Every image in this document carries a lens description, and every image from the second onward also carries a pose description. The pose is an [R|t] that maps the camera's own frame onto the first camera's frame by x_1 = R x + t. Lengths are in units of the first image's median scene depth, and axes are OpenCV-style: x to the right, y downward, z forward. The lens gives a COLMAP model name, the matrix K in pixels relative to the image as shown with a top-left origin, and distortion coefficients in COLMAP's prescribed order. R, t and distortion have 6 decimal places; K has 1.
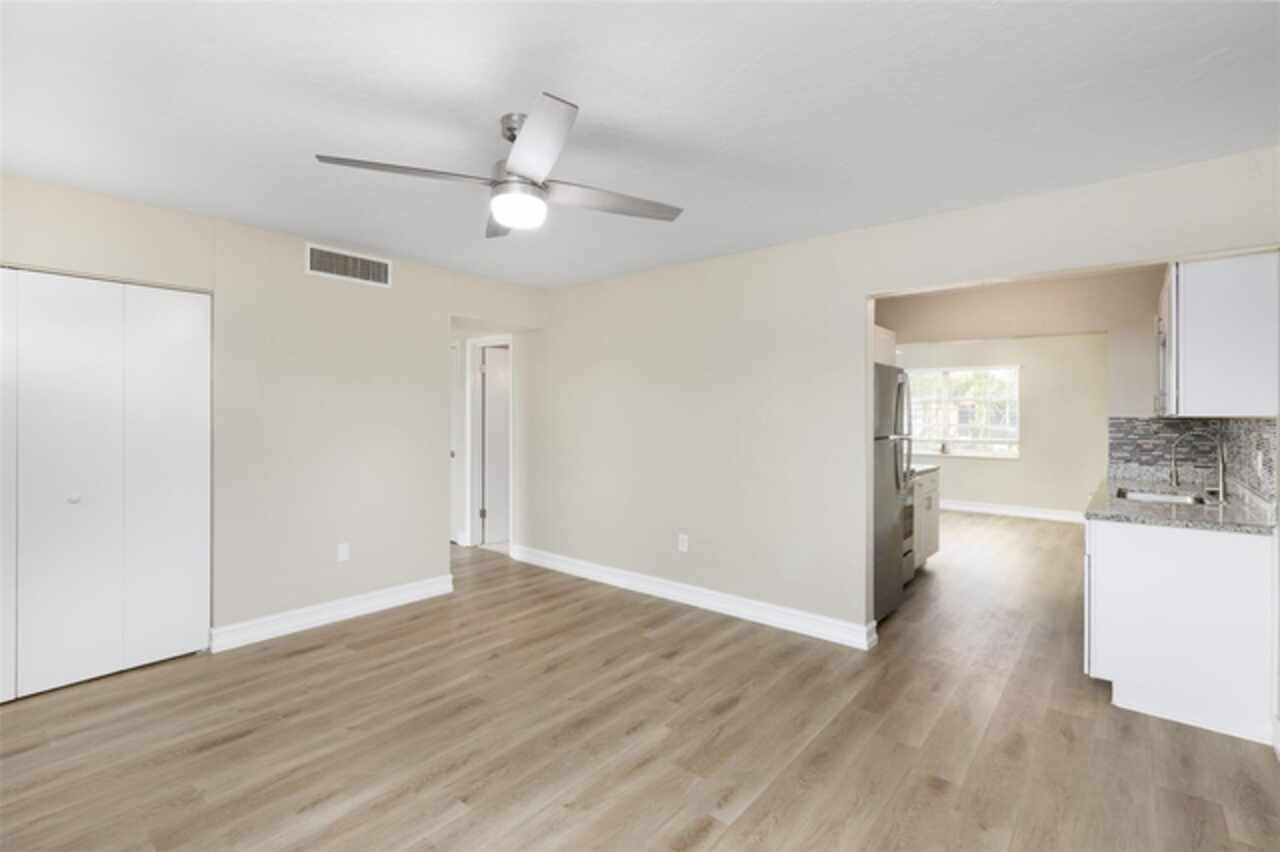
lens RADIAL K [[593.4, 0, 643.3], [0, 593.4, 410.1], [0, 0, 1]] dist [0.010021, -0.000391]
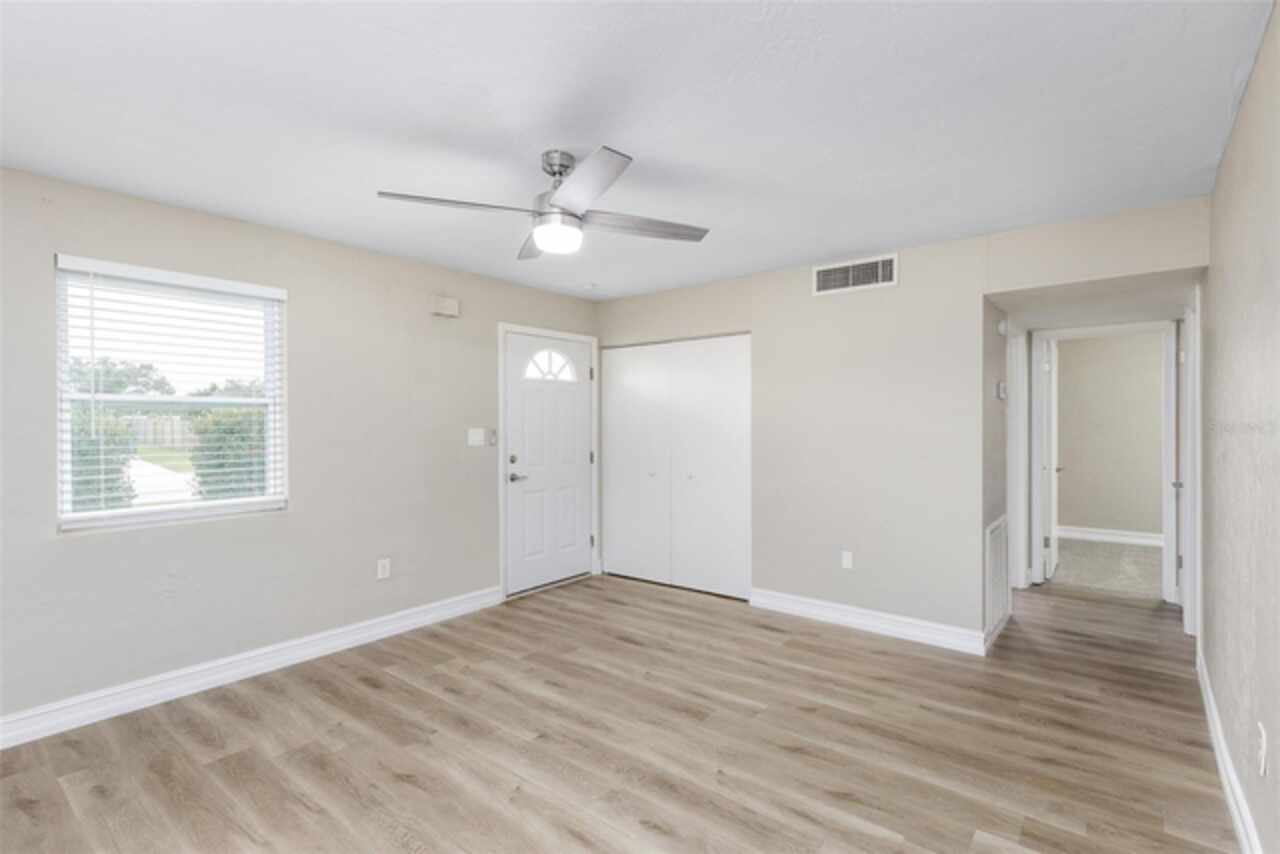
lens RADIAL K [[593.4, 0, 643.3], [0, 593.4, 411.1], [0, 0, 1]] dist [0.010021, -0.000391]
pose [[0.018693, -0.023840, -0.999541, 0.702738], [0.008474, 0.999684, -0.023685, 0.011234], [0.999789, -0.008028, 0.018889, 0.885665]]
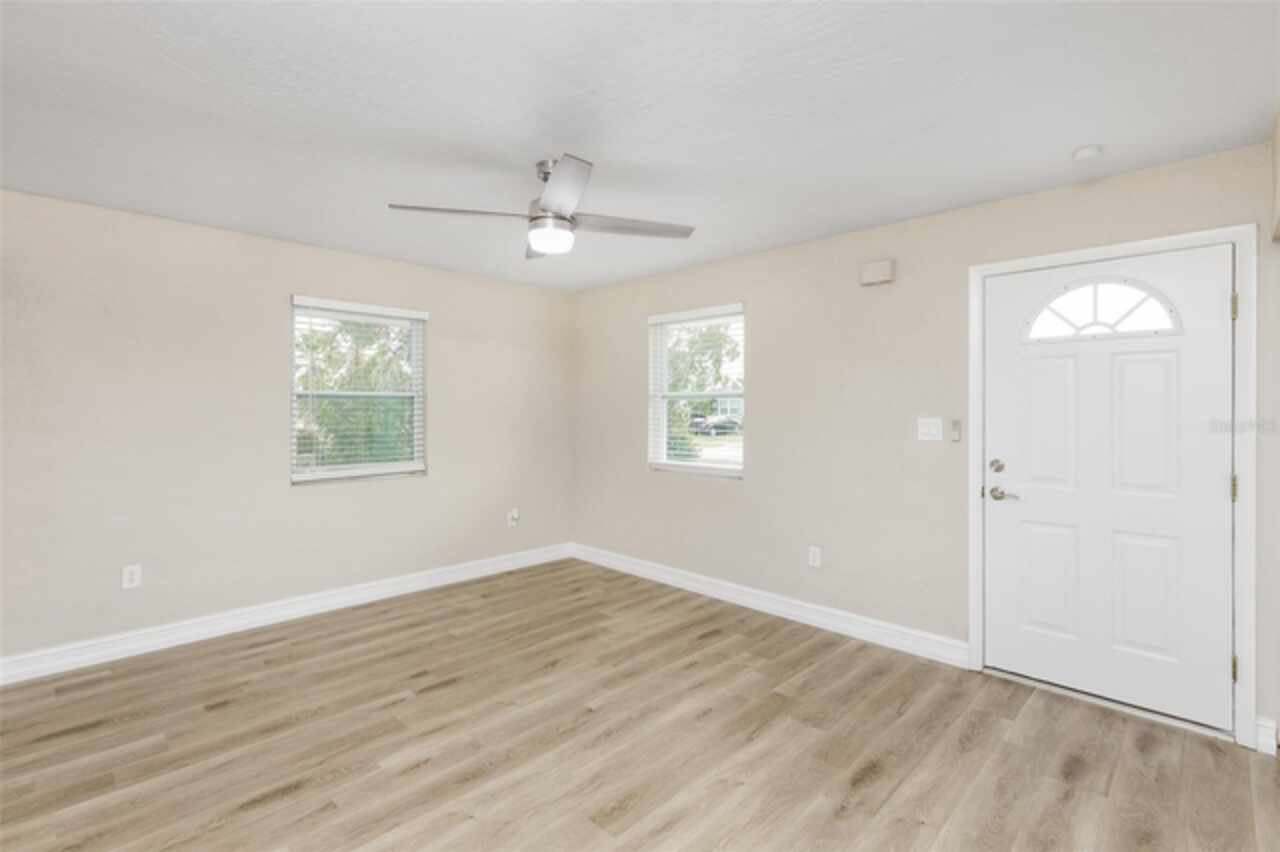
lens RADIAL K [[593.4, 0, 643.3], [0, 593.4, 410.1], [0, 0, 1]] dist [0.010021, -0.000391]
pose [[-0.996909, -0.004681, 0.078420, -0.380237], [-0.005153, 0.999970, -0.005829, 0.008490], [-0.078390, -0.006215, -0.996903, 1.692662]]
